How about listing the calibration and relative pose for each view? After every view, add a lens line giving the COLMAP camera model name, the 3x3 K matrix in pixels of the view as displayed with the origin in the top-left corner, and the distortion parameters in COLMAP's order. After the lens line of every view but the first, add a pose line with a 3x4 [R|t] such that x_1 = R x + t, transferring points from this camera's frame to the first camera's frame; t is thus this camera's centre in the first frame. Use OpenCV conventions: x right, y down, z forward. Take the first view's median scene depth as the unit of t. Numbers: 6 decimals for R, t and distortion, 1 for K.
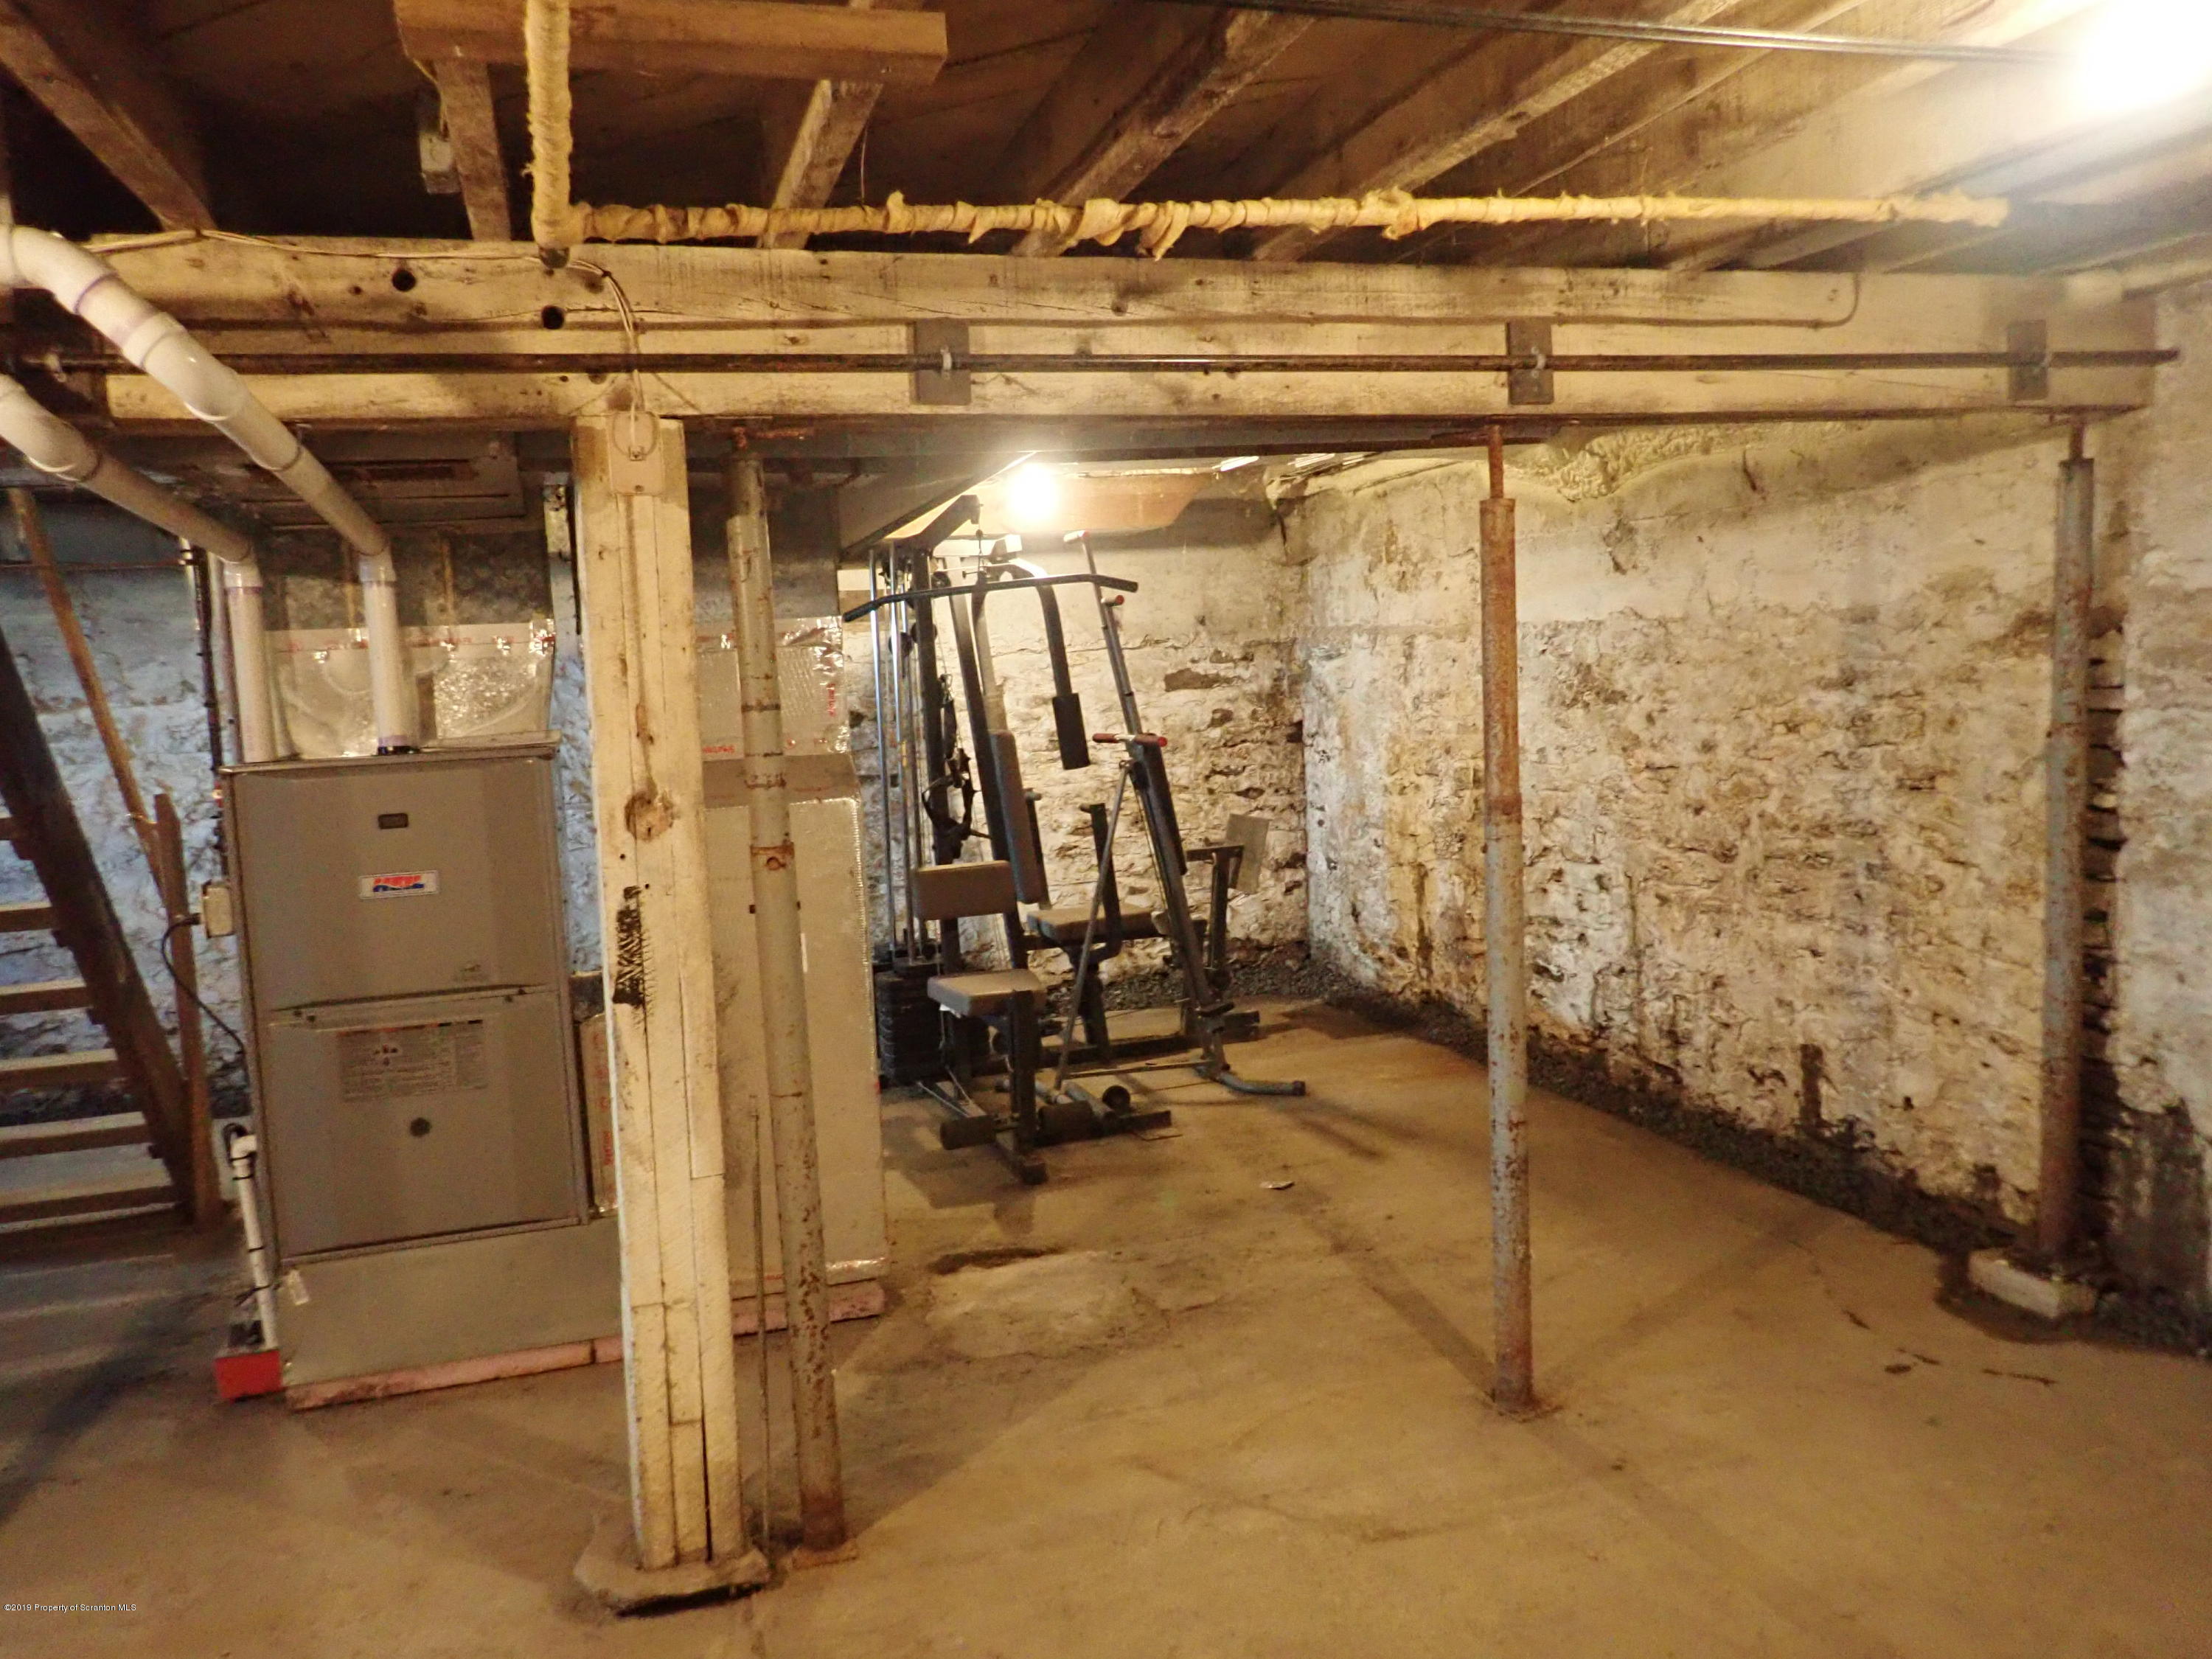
lens RADIAL K [[1655.1, 0, 1106.1], [0, 1655.1, 827.2], [0, 0, 1]] dist [0.008398, -0.002461]
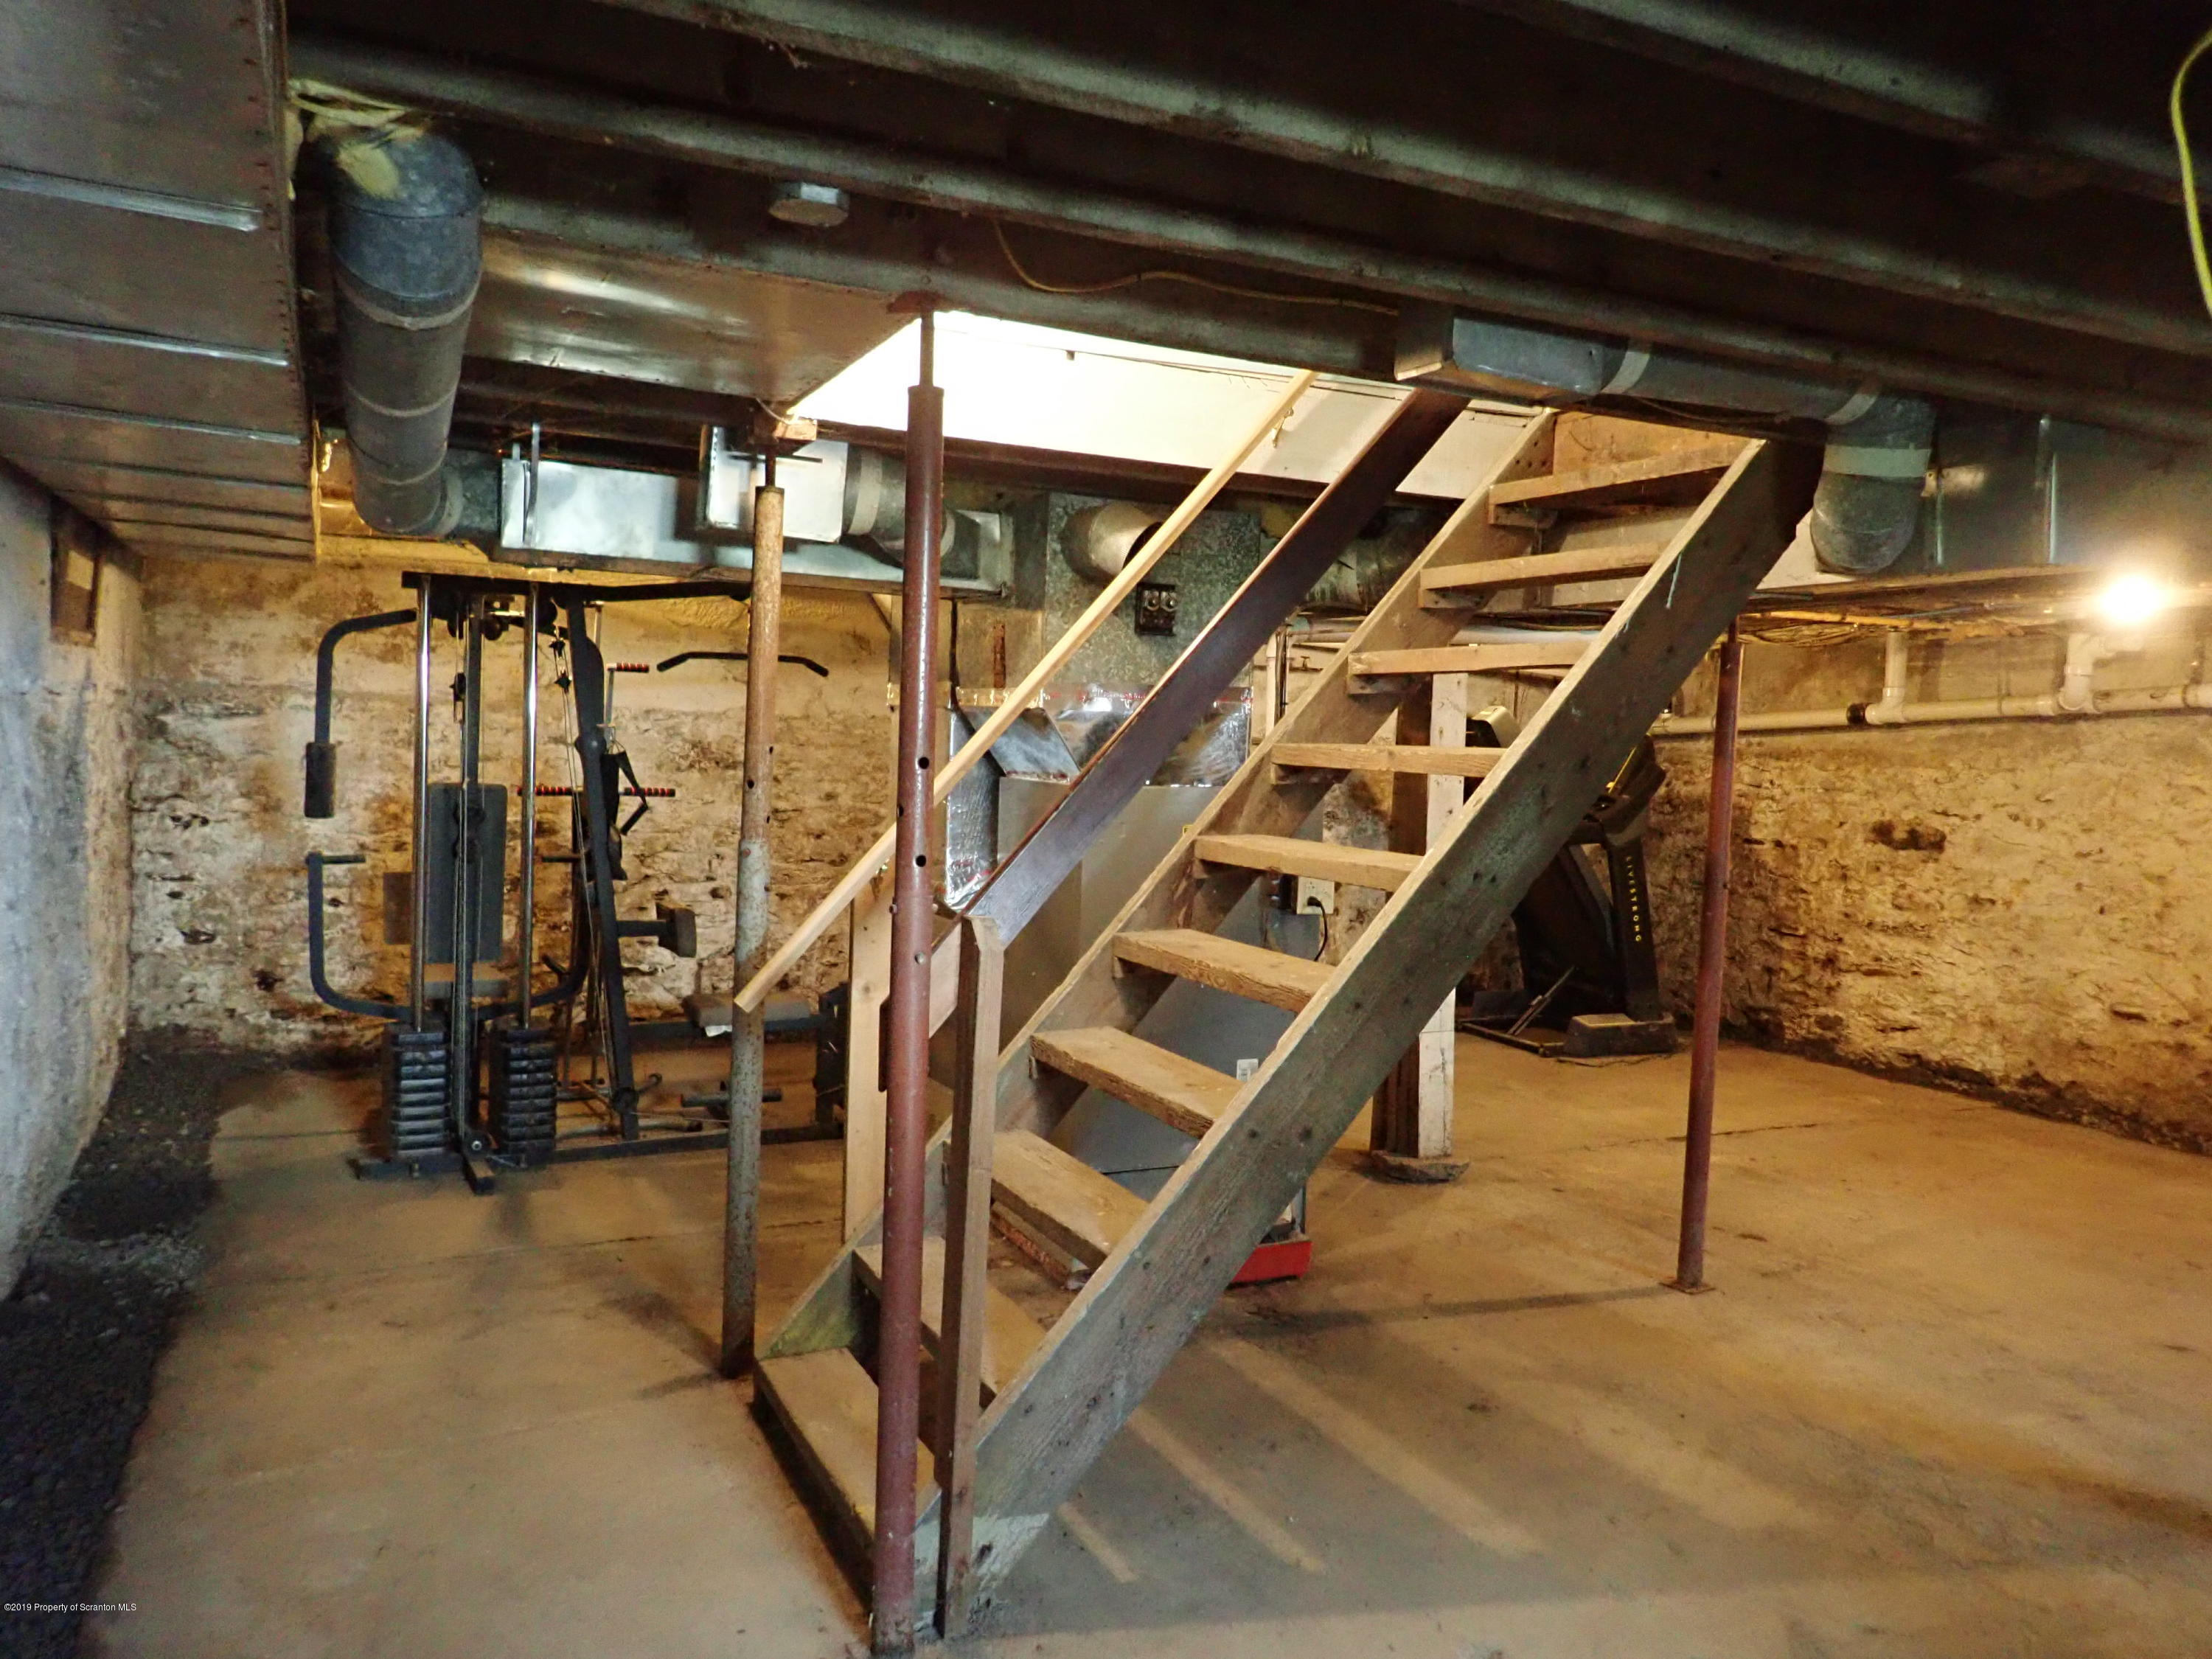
lens RADIAL K [[1655.1, 0, 1106.9], [0, 1655.1, 828.3], [0, 0, 1]] dist [0.008398, -0.002461]
pose [[-0.146846, -0.004386, 0.989150, -1.247776], [0.077071, 0.996899, 0.015862, -0.020789], [-0.986152, 0.078564, -0.146052, 0.923786]]
